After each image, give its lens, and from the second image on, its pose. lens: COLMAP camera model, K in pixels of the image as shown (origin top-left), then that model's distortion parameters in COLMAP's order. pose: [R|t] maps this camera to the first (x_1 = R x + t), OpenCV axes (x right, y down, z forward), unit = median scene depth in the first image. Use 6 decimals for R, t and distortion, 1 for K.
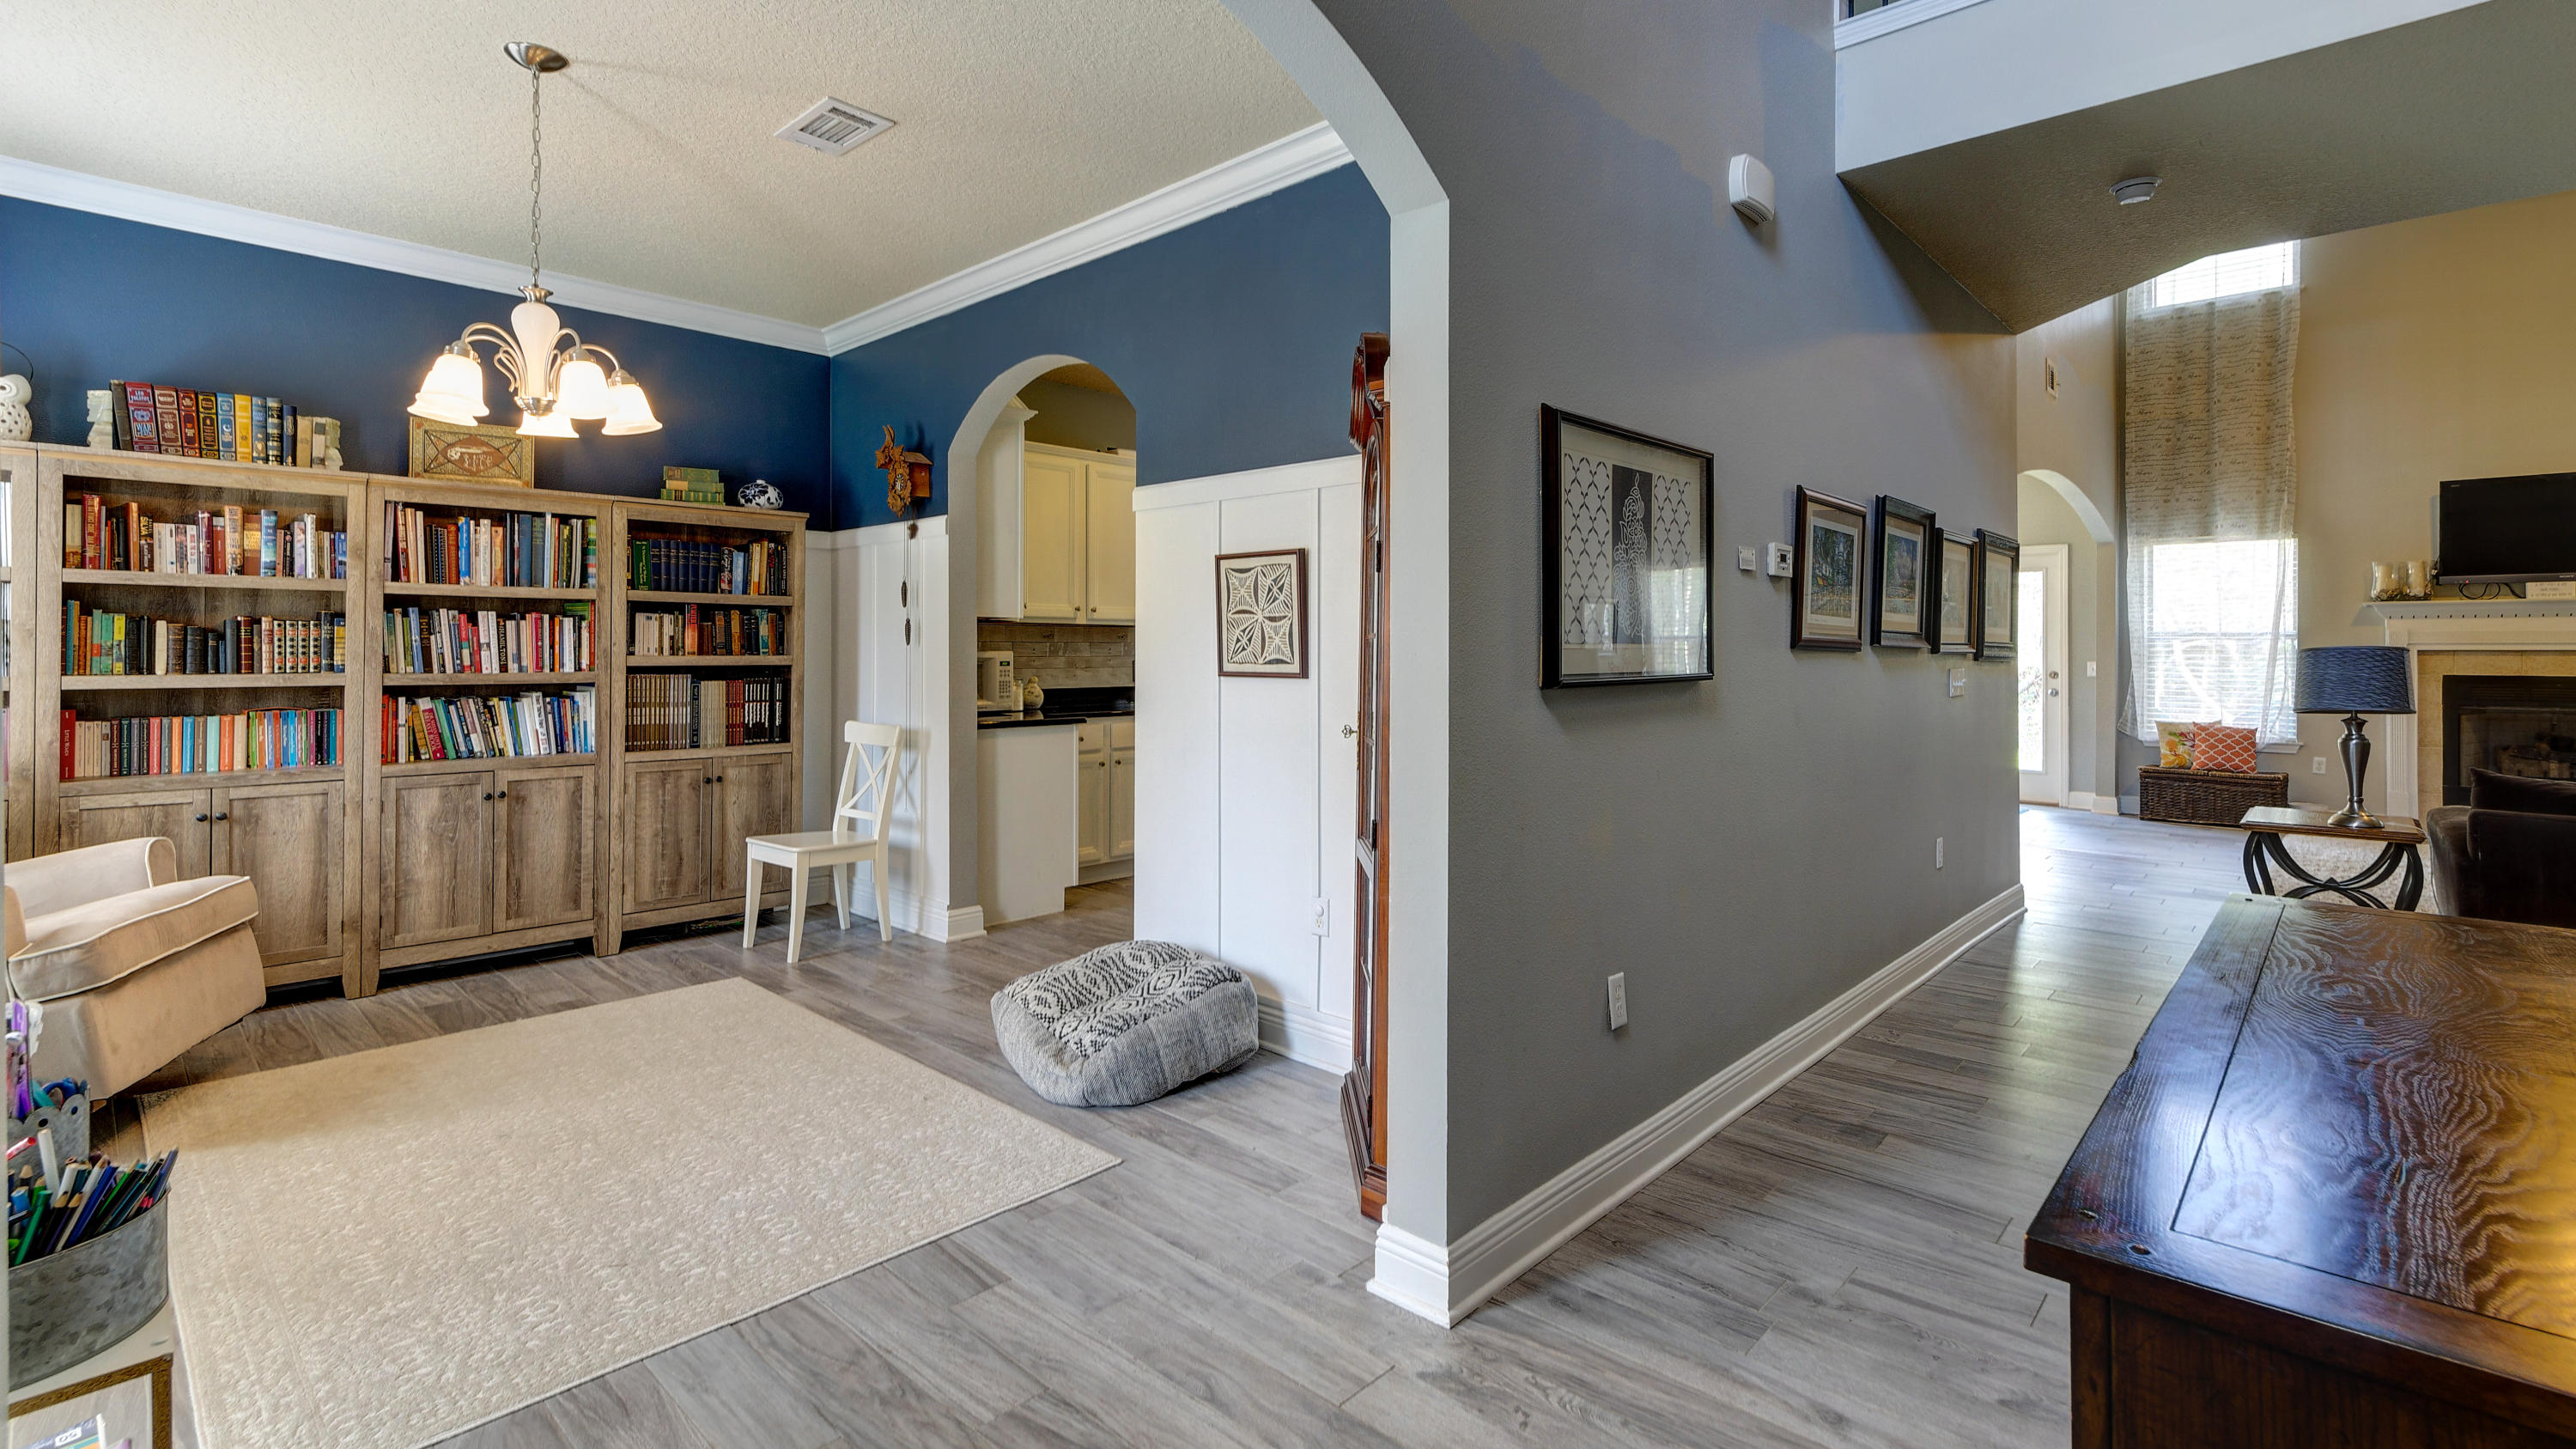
lens RADIAL K [[1195.6, 0, 1289.5], [0, 1195.6, 647.5], [0, 0, 1]] dist [-0.001088, 0.000579]
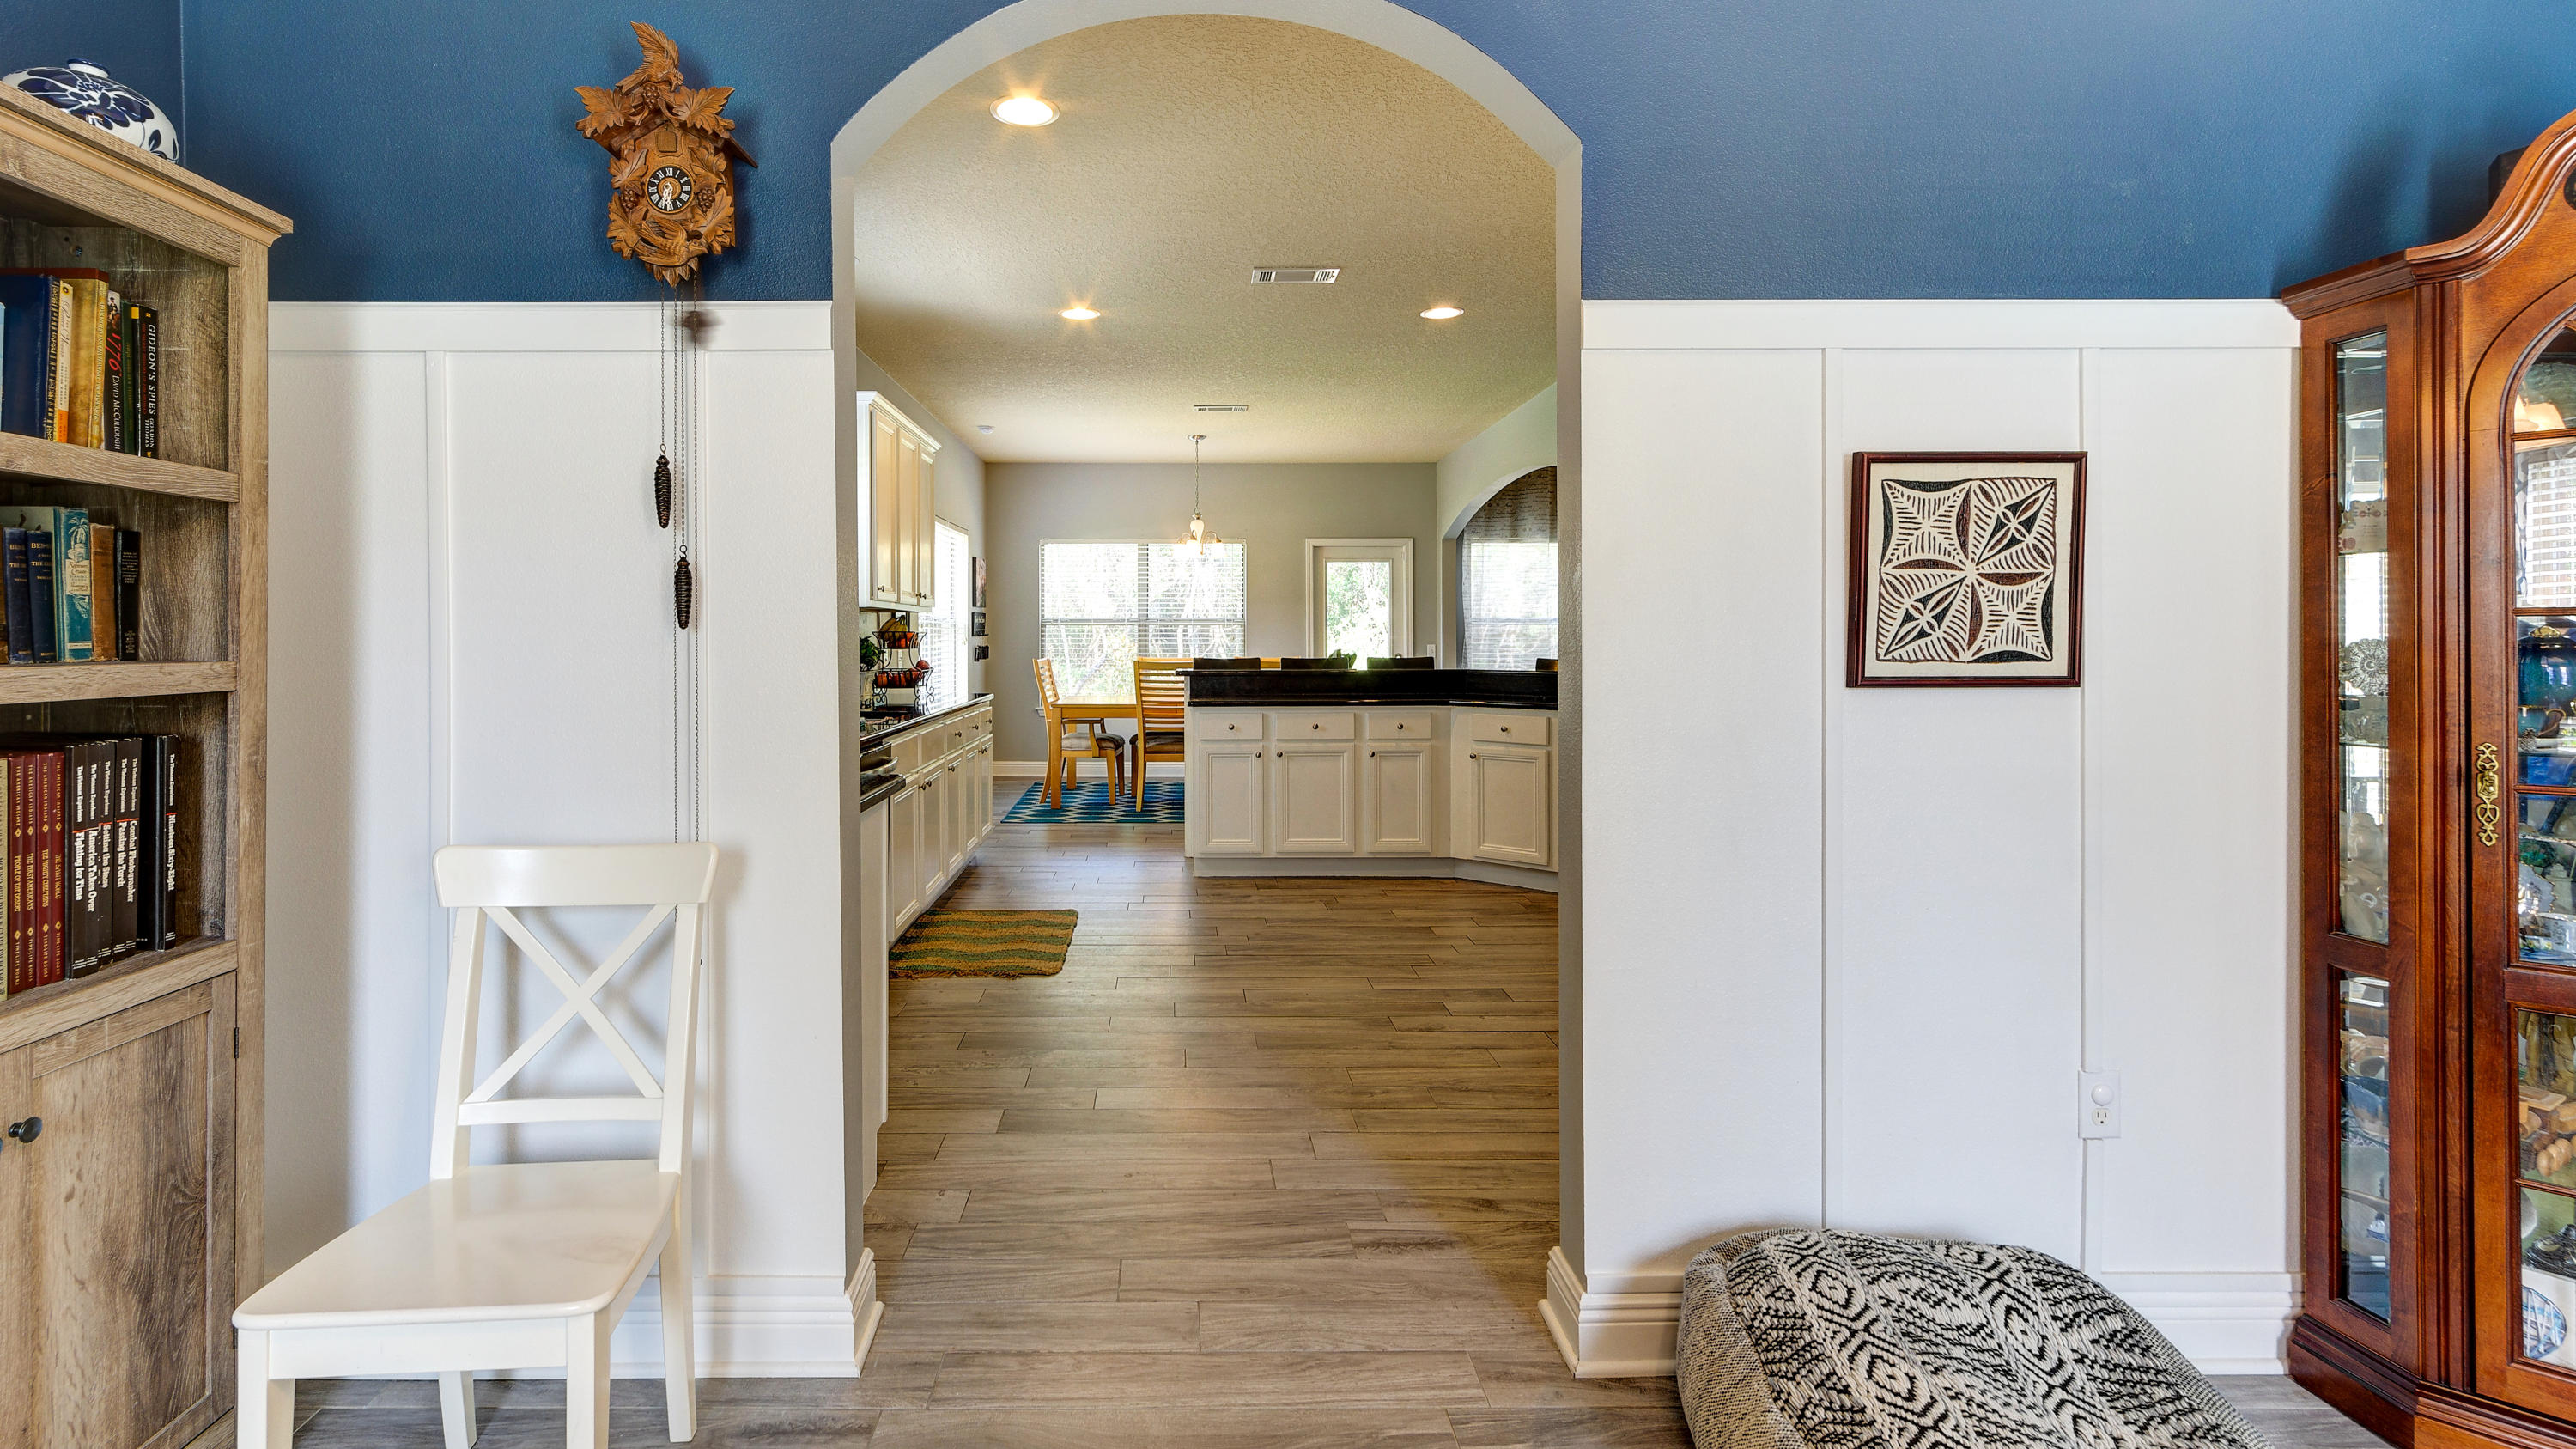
lens RADIAL K [[1195.6, 0, 1289.5], [0, 1195.6, 647.5], [0, 0, 1]] dist [-0.001088, 0.000579]
pose [[0.715570, -0.010917, 0.698456, -0.449110], [0.003081, 0.999917, 0.012472, -0.000167], [-0.698534, -0.006773, 0.715545, 0.597747]]
